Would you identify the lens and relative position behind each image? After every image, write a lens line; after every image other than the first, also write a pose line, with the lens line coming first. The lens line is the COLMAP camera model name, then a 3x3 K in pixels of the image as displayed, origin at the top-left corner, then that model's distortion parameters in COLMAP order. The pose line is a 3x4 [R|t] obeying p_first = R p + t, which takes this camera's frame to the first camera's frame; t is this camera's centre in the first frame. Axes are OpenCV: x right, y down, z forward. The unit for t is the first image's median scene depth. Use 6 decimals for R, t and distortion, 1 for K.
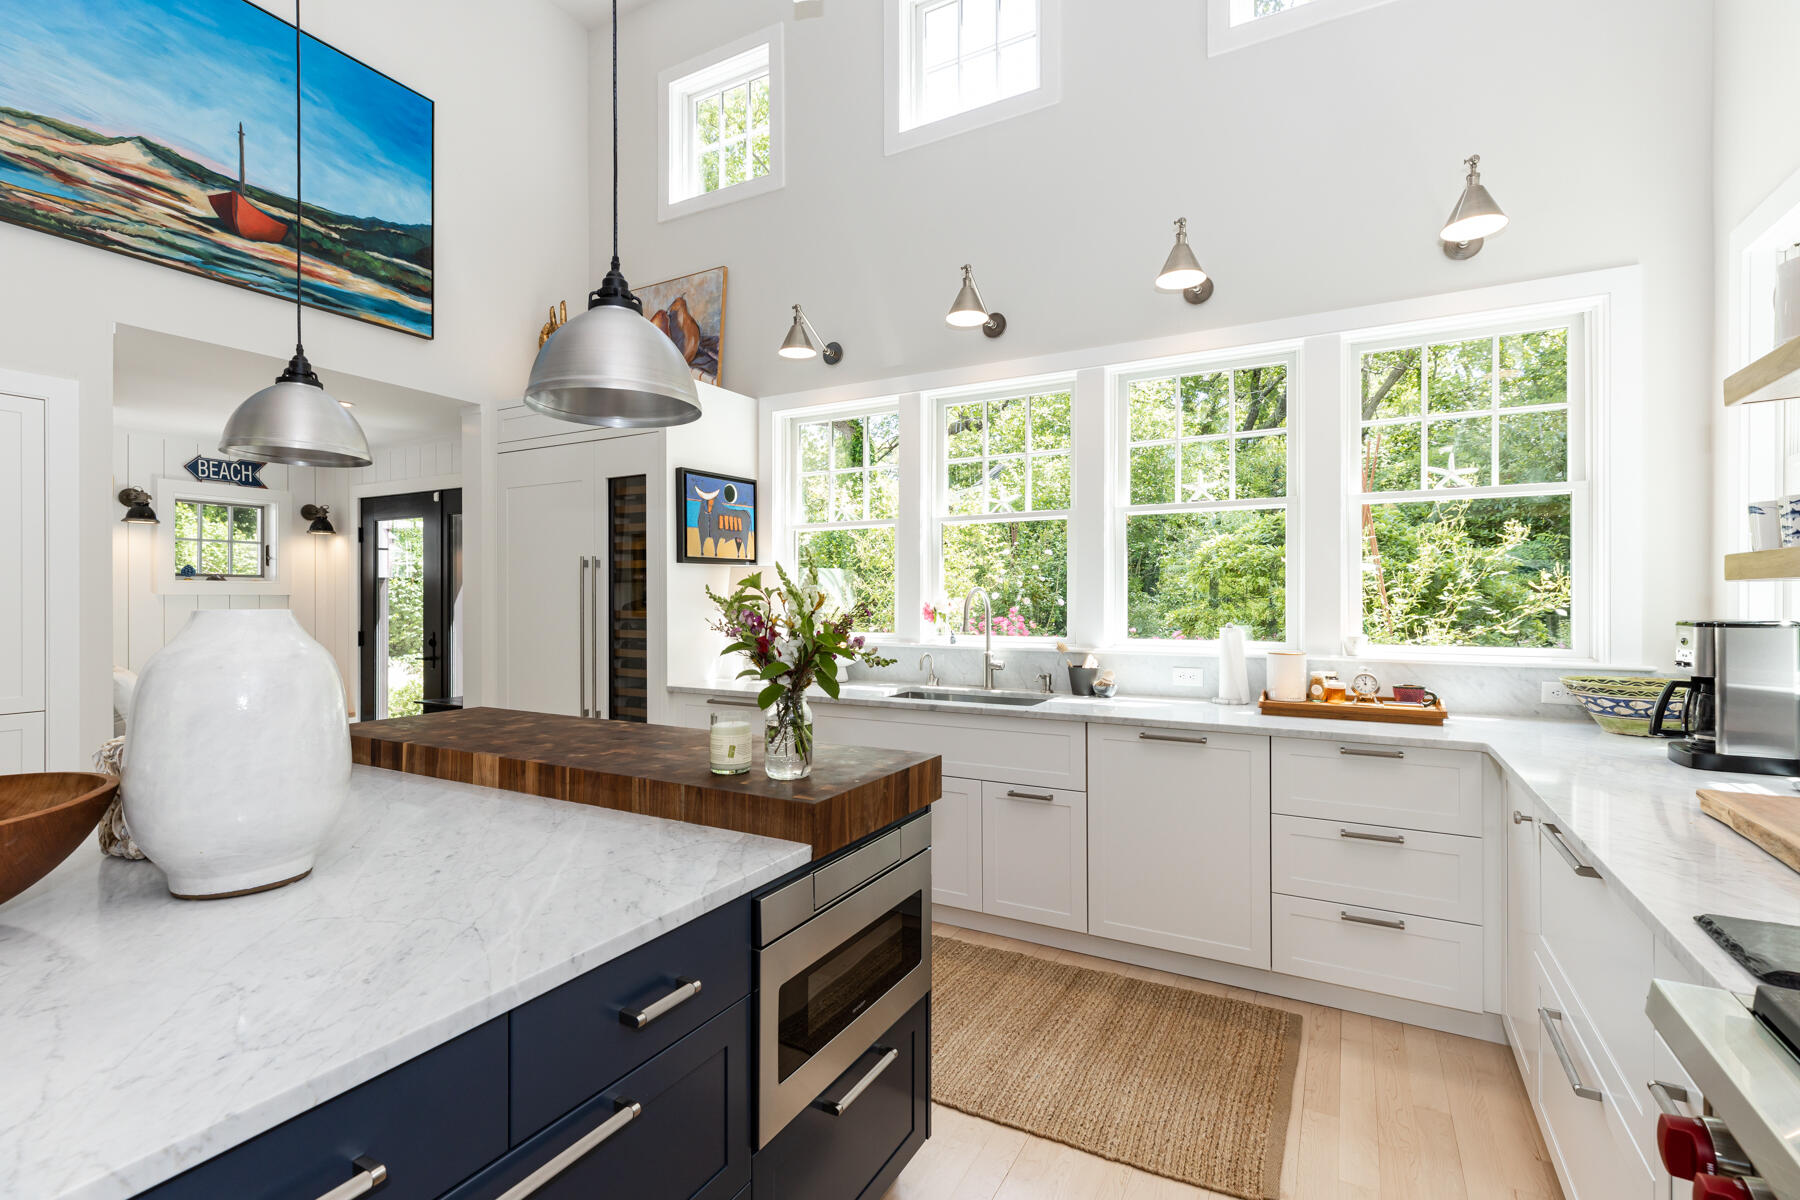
lens RADIAL K [[829.4, 0, 901.0], [0, 829.4, 589.0], [0, 0, 1]] dist [0.001125, 0.000034]
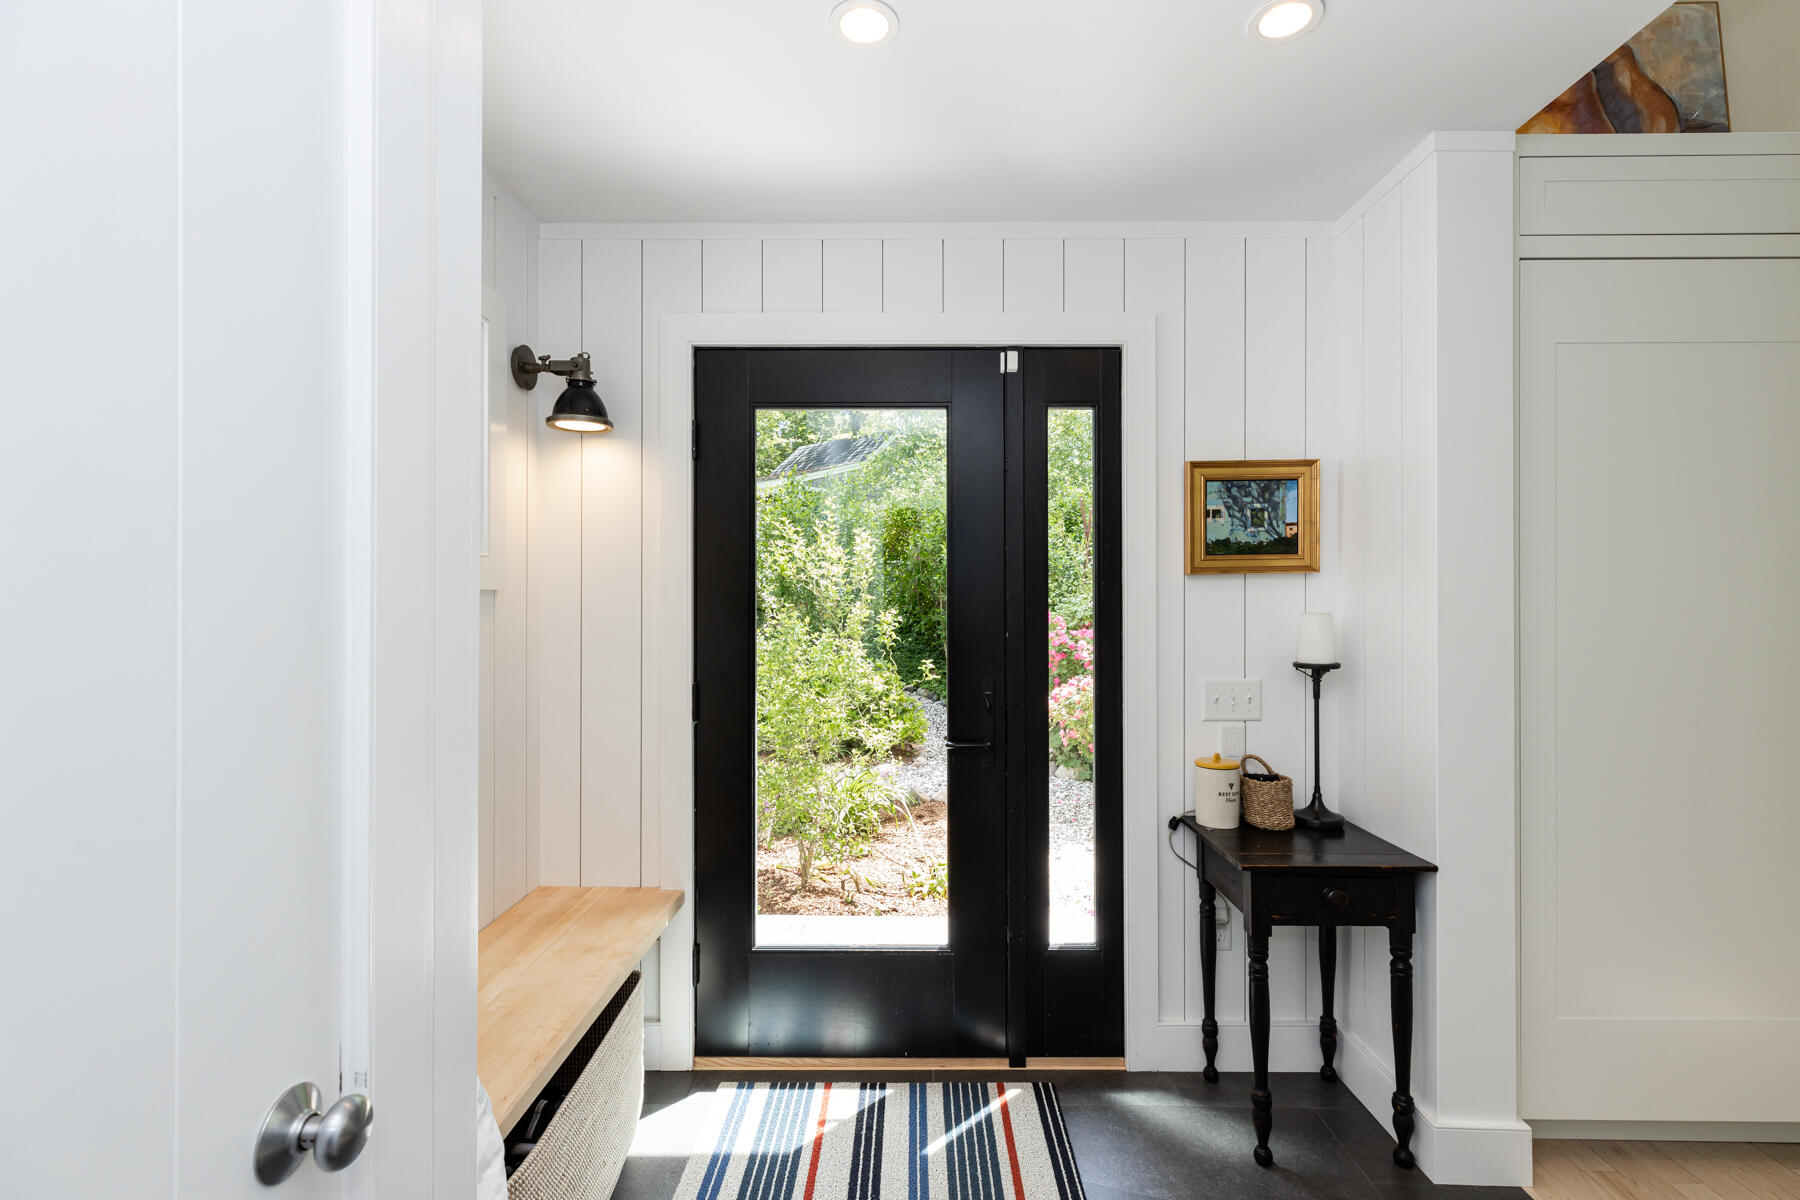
lens RADIAL K [[829.4, 0, 901.0], [0, 829.4, 589.0], [0, 0, 1]] dist [0.001125, 0.000034]
pose [[0.884736, 0.007952, 0.466025, -0.936825], [-0.005998, 0.999966, -0.005675, 0.010844], [-0.466055, 0.002226, 0.884753, 0.749083]]
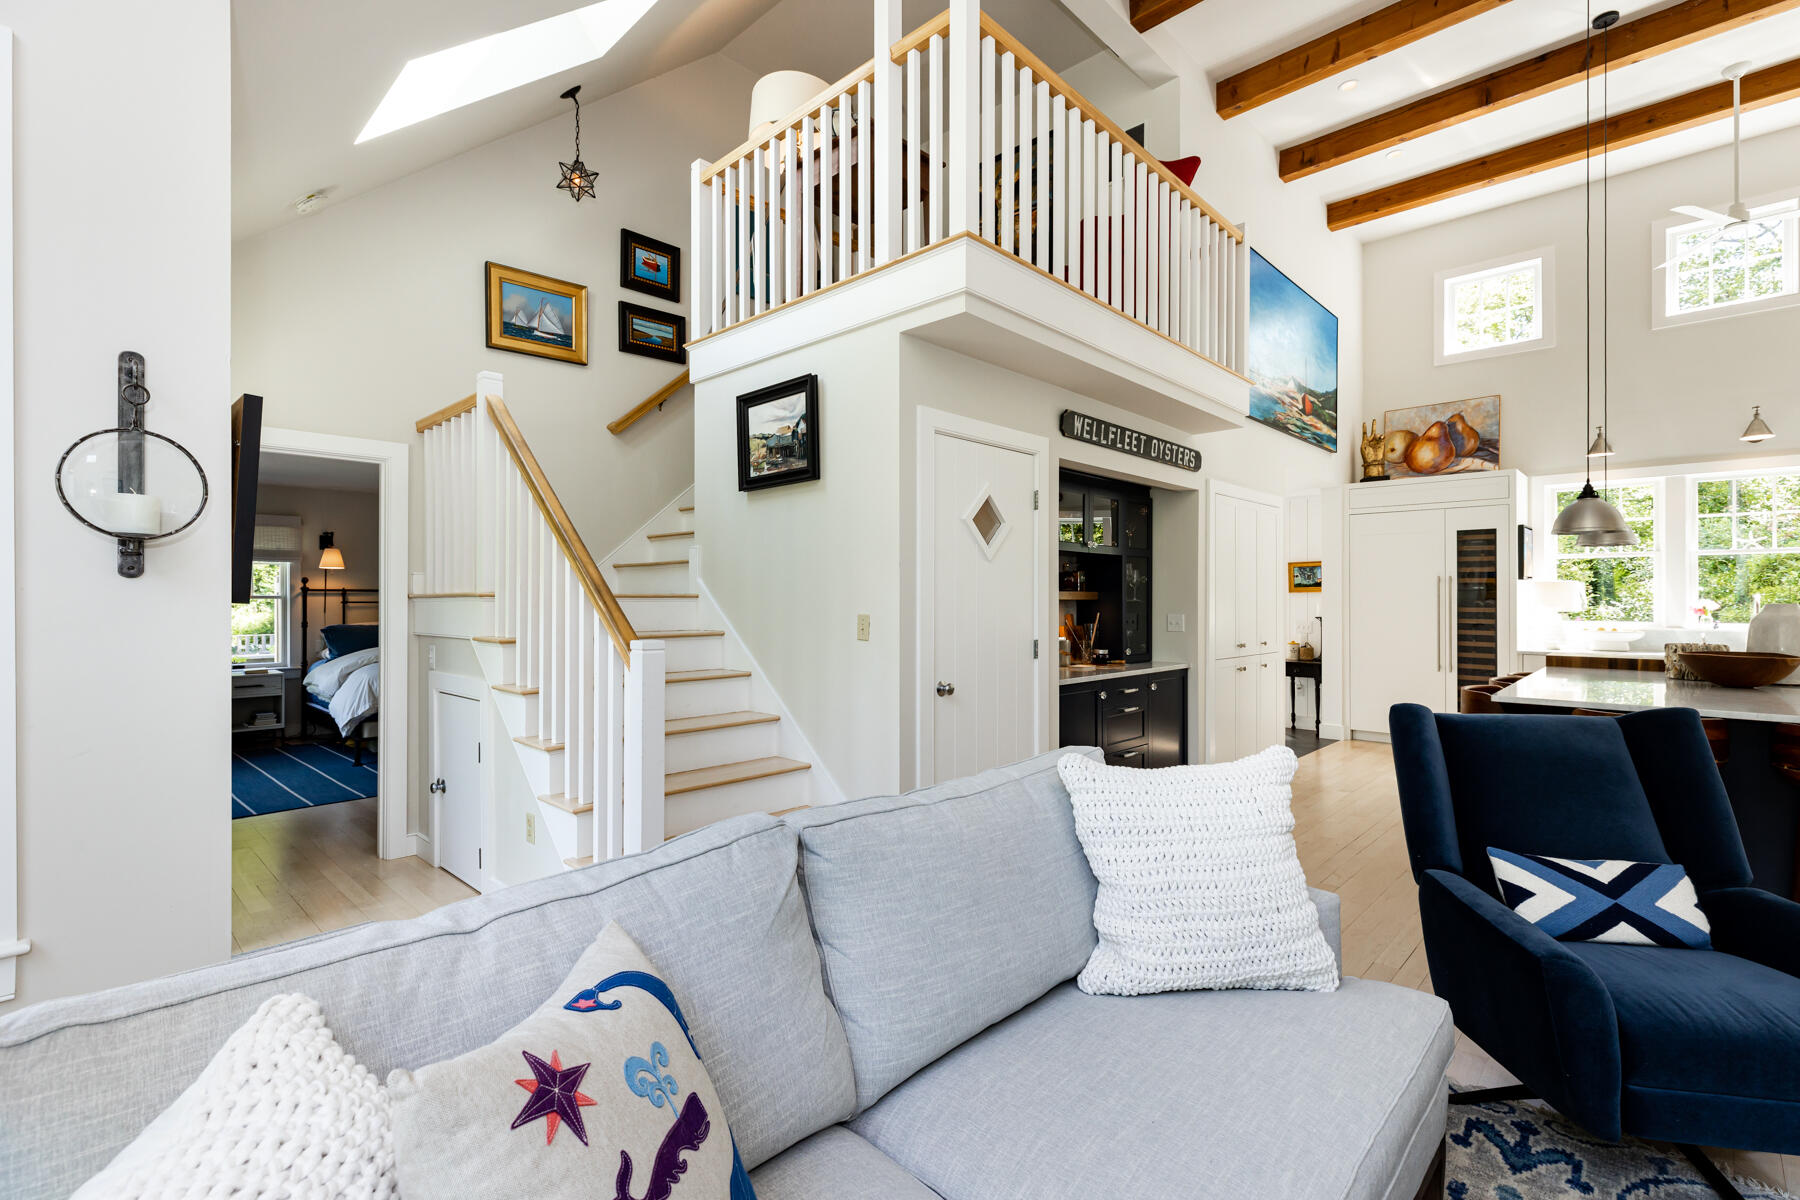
lens RADIAL K [[829.4, 0, 901.0], [0, 829.4, 589.0], [0, 0, 1]] dist [0.001125, 0.000034]
pose [[0.967748, -0.002727, -0.251905, -0.923604], [0.002668, 0.999996, -0.000576, -0.010580], [0.251906, -0.000115, 0.967752, -0.856528]]
